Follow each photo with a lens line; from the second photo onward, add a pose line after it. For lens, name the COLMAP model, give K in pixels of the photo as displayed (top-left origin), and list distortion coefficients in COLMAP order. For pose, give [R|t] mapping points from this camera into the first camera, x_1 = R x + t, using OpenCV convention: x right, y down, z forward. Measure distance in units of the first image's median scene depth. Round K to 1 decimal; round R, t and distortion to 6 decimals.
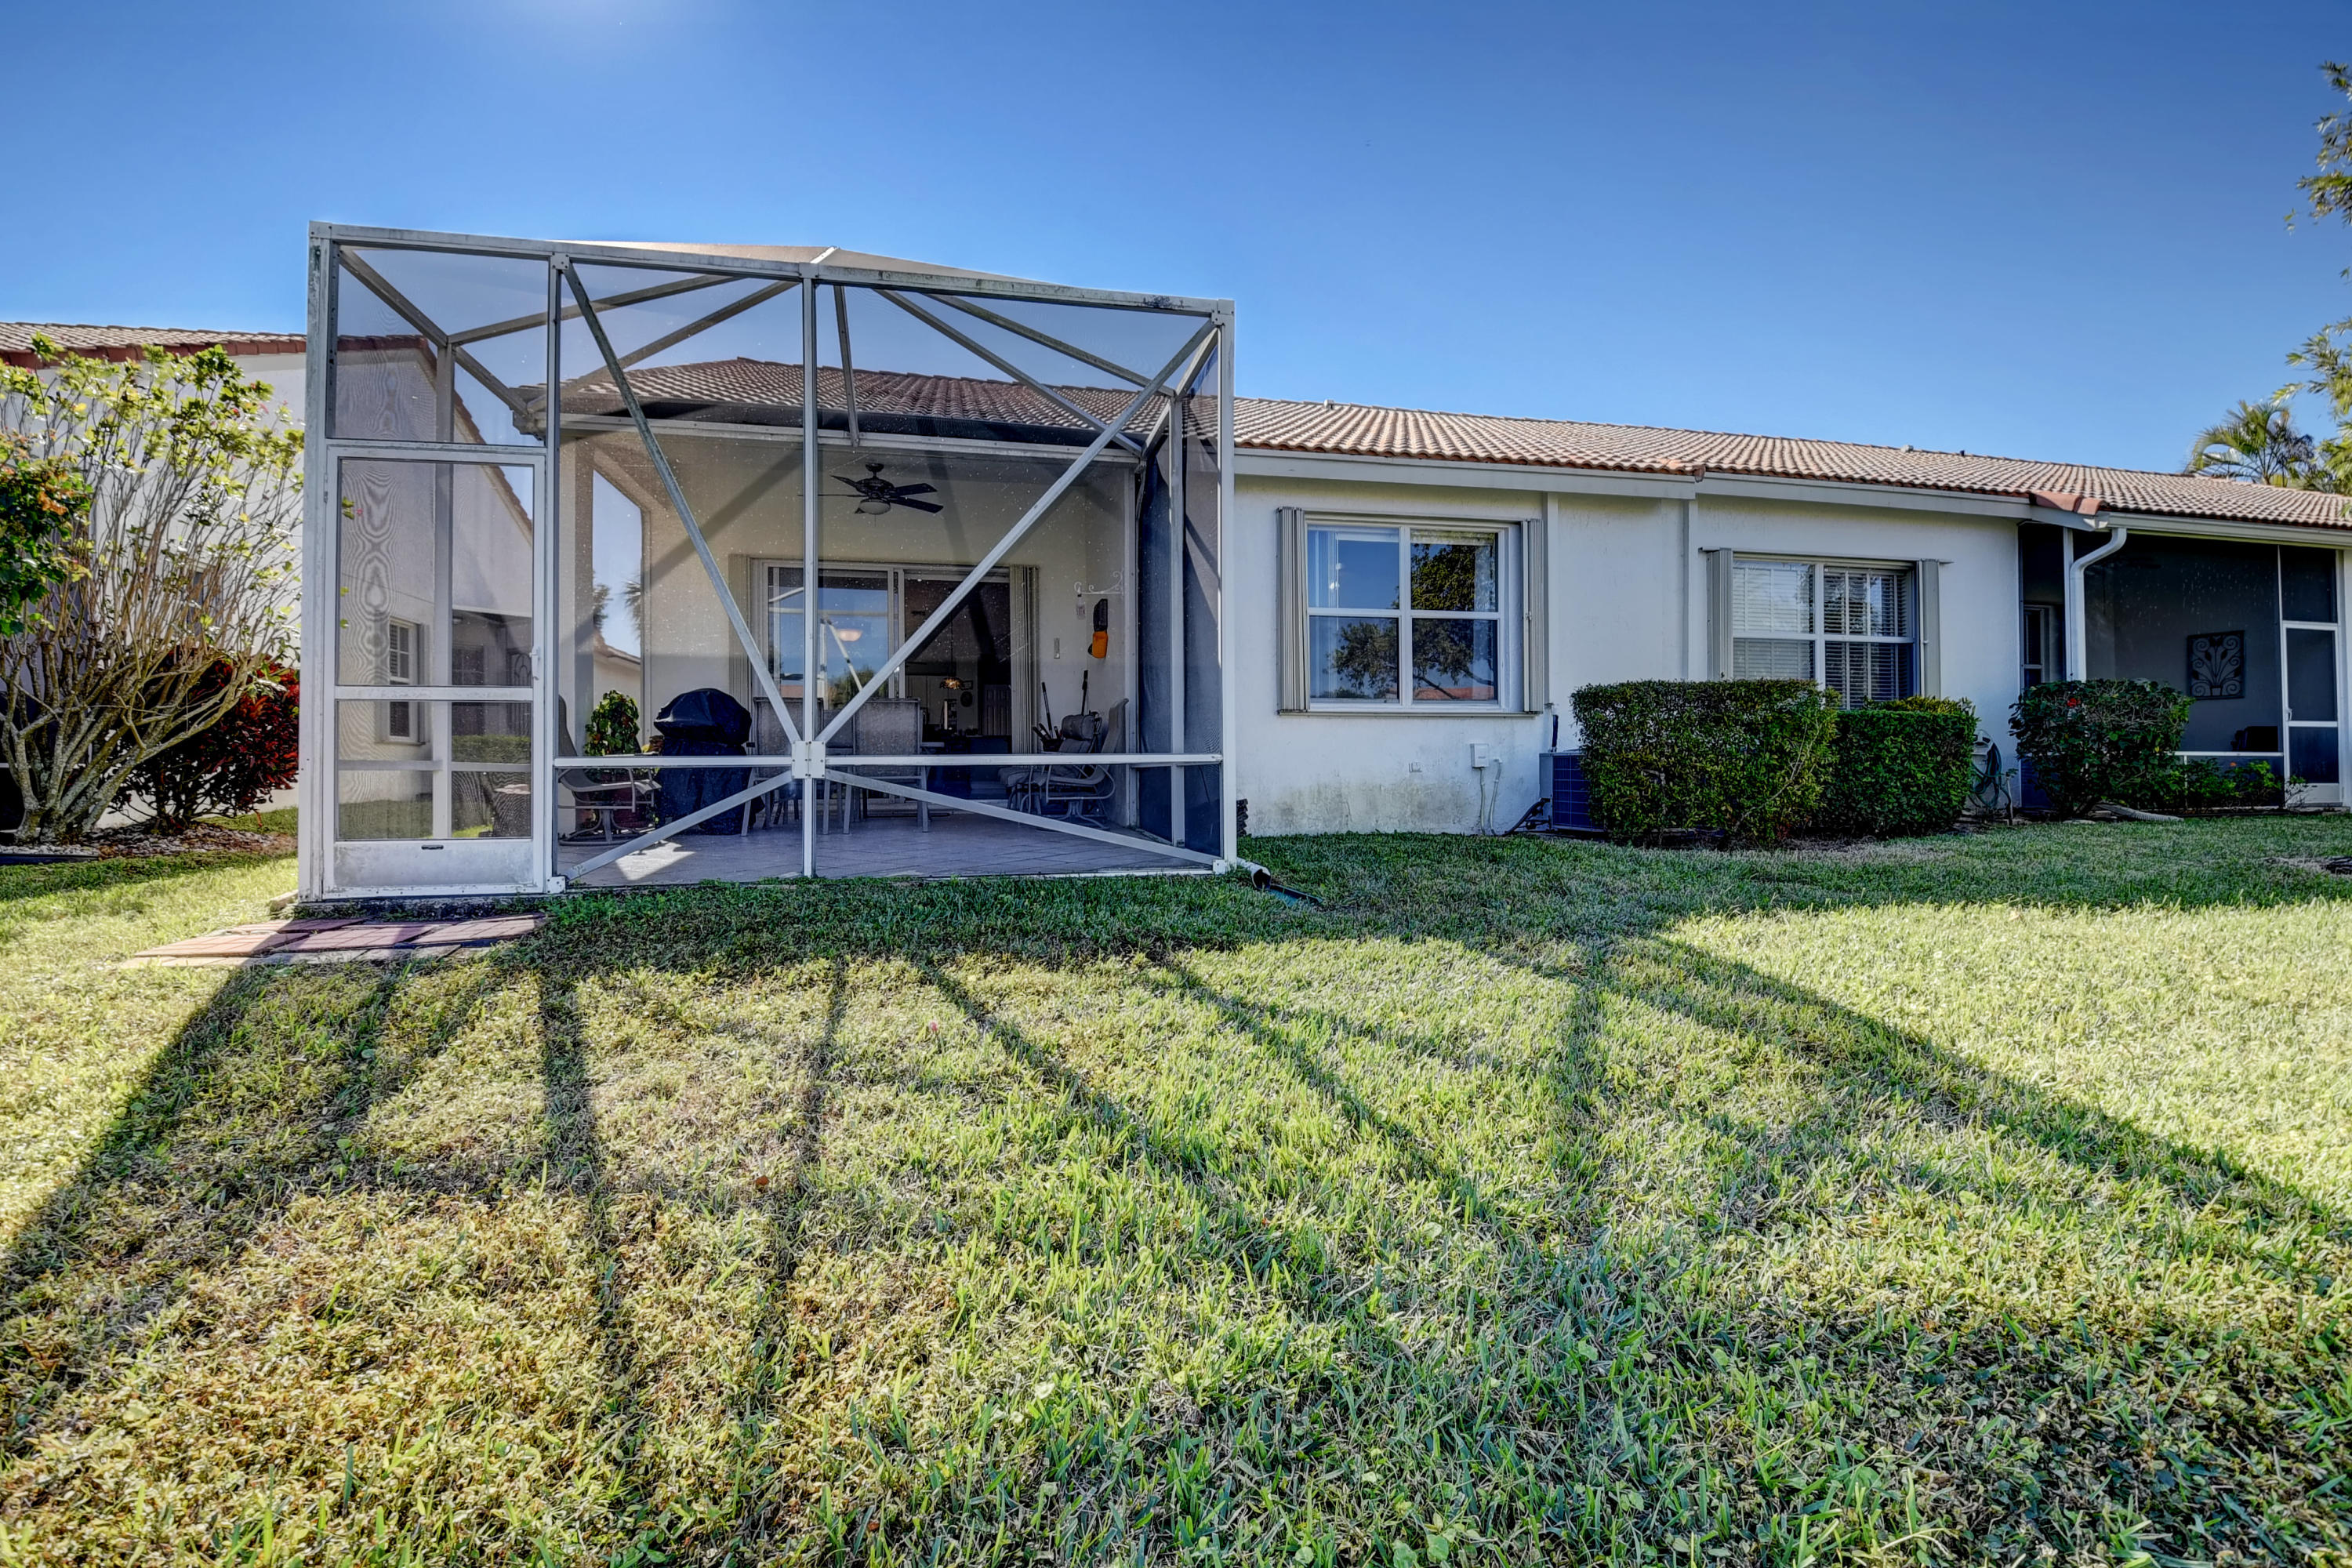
lens RADIAL K [[1020.4, 0, 1168.6], [0, 1020.4, 763.4], [0, 0, 1]] dist [-0.000254, -0.017988]
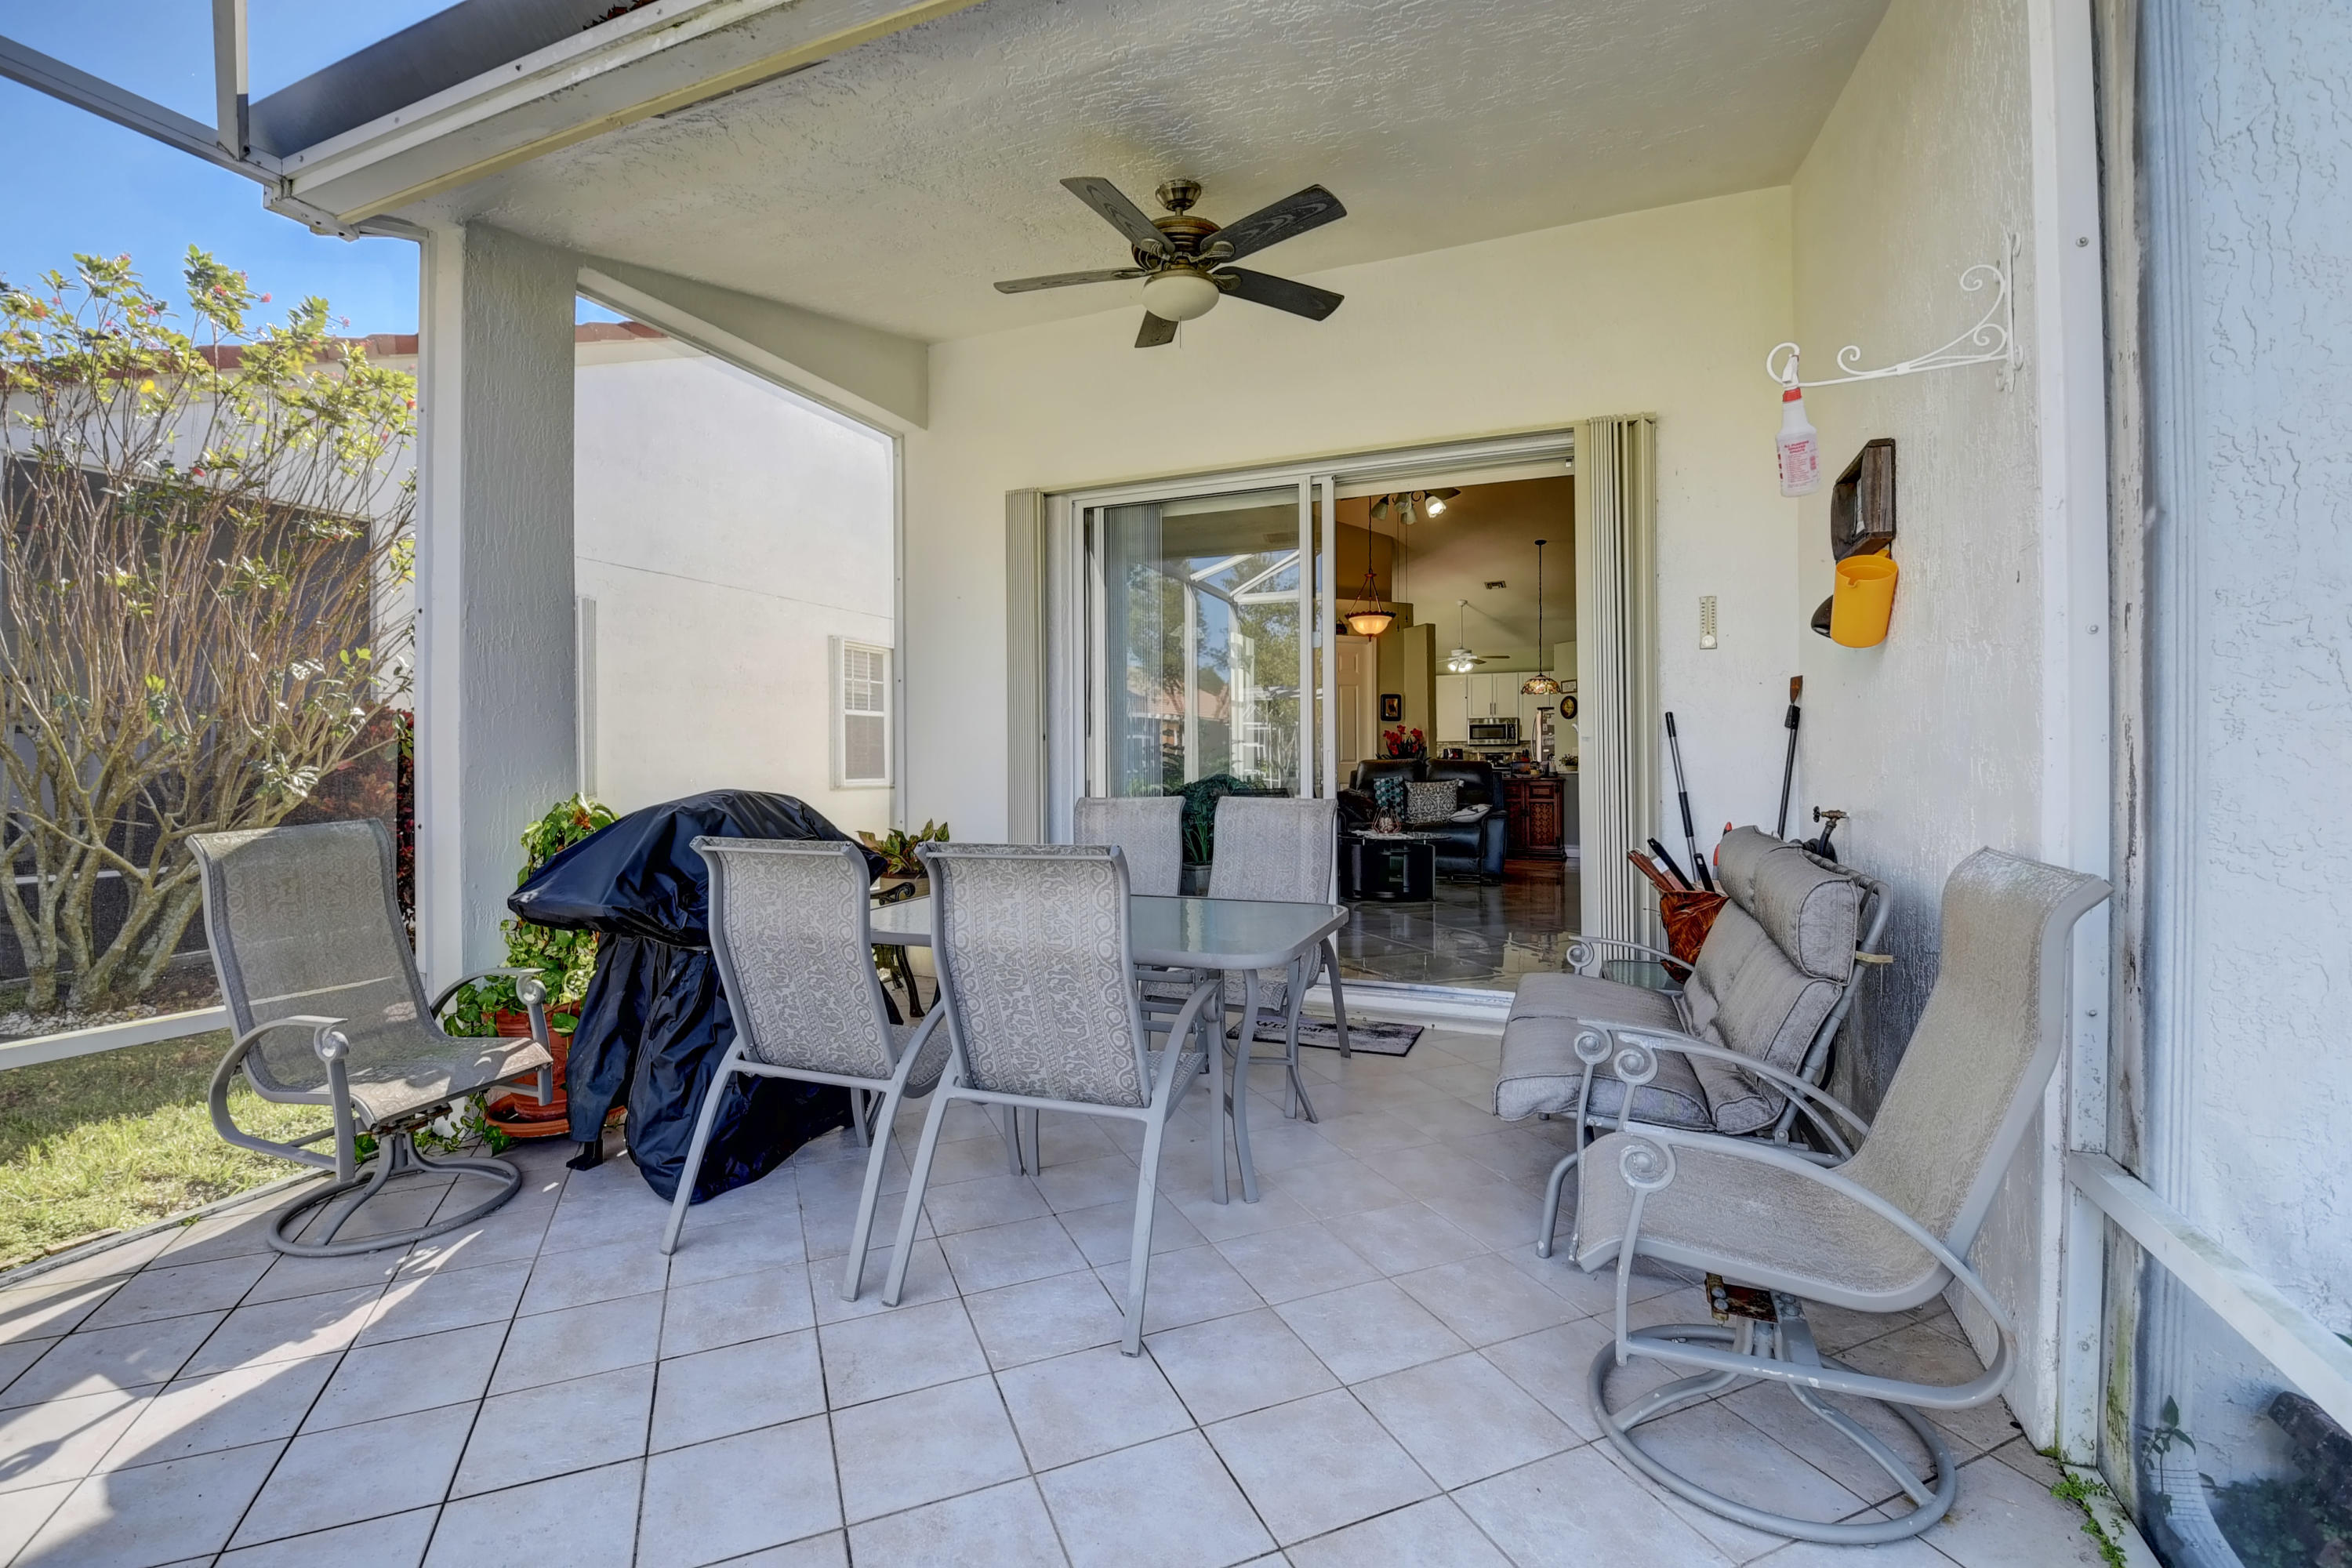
lens RADIAL K [[1020.4, 0, 1168.6], [0, 1020.4, 763.4], [0, 0, 1]] dist [-0.000254, -0.017988]
pose [[0.818672, 0.003192, -0.574252, -0.059745], [0.003151, 0.999945, 0.010050, -0.068307], [0.574253, -0.010038, 0.818617, 0.611014]]
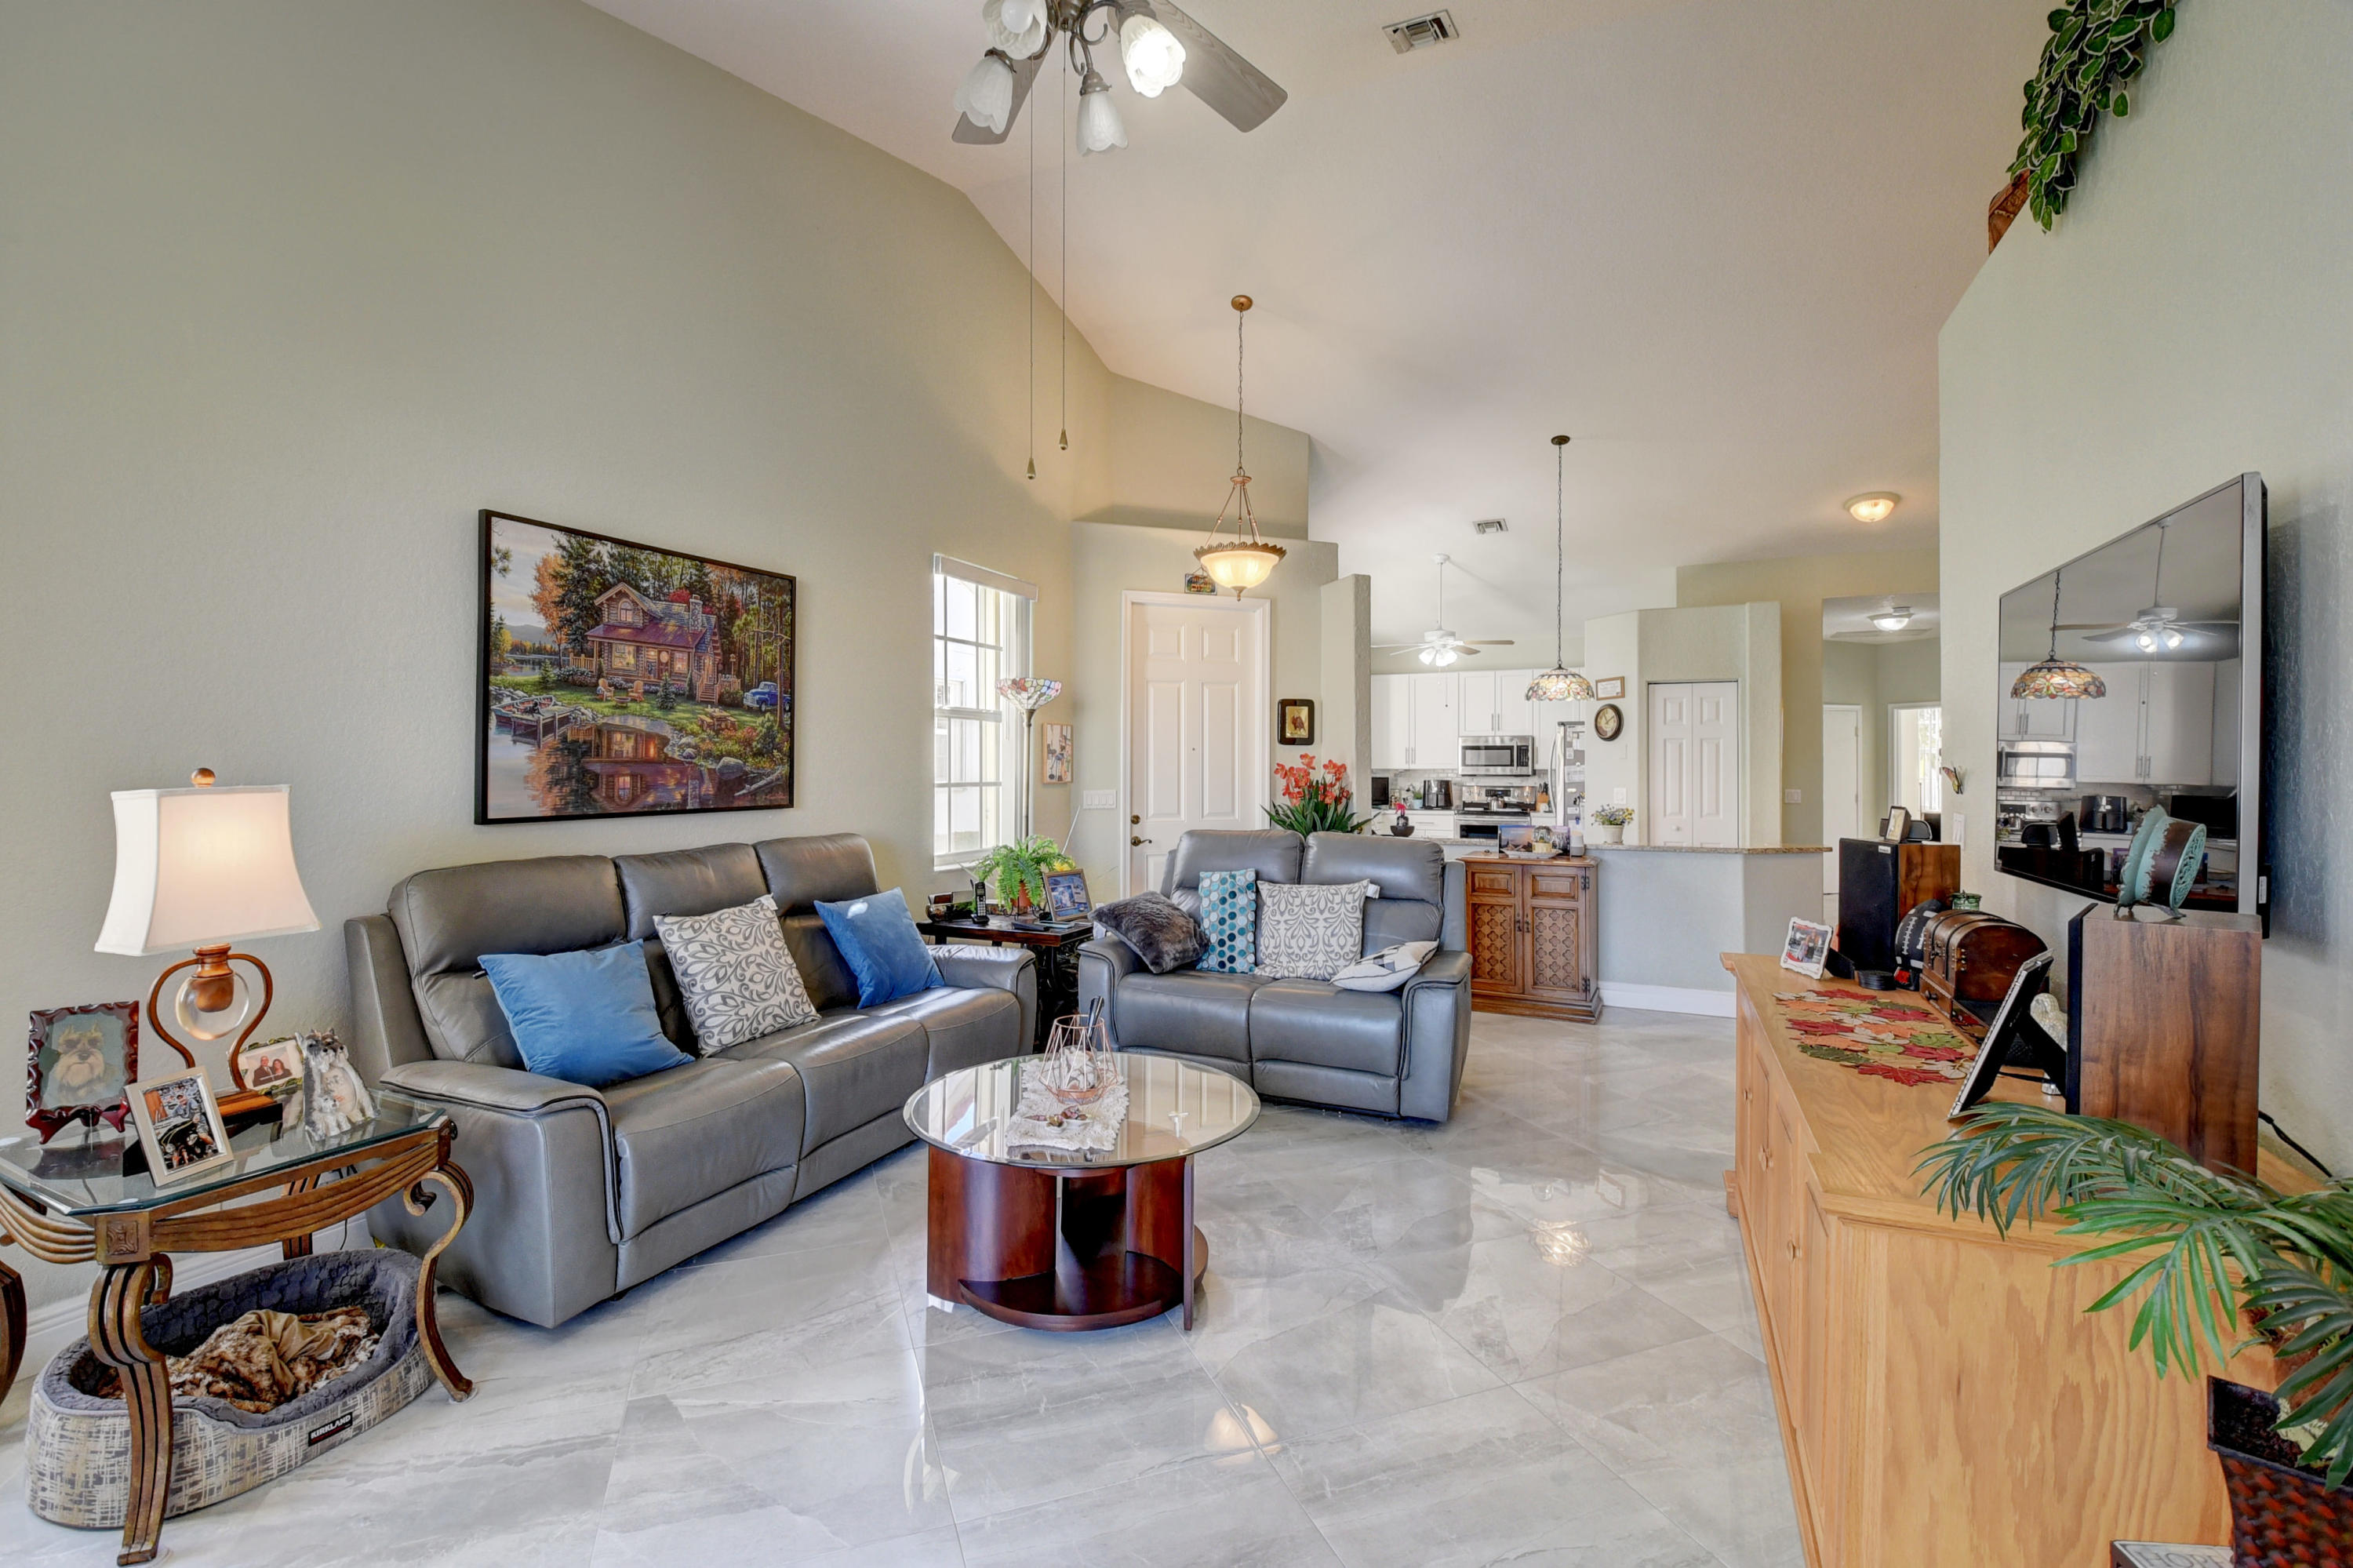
lens RADIAL K [[1020.9, 0, 1169.1], [0, 1020.9, 763.4], [0, 0, 1]] dist [-0.000254, -0.017988]
pose [[0.799416, 0.005027, -0.600757, -0.185266], [-0.003188, 0.999986, 0.004124, -0.095200], [0.600770, -0.001382, 0.799421, 1.129535]]
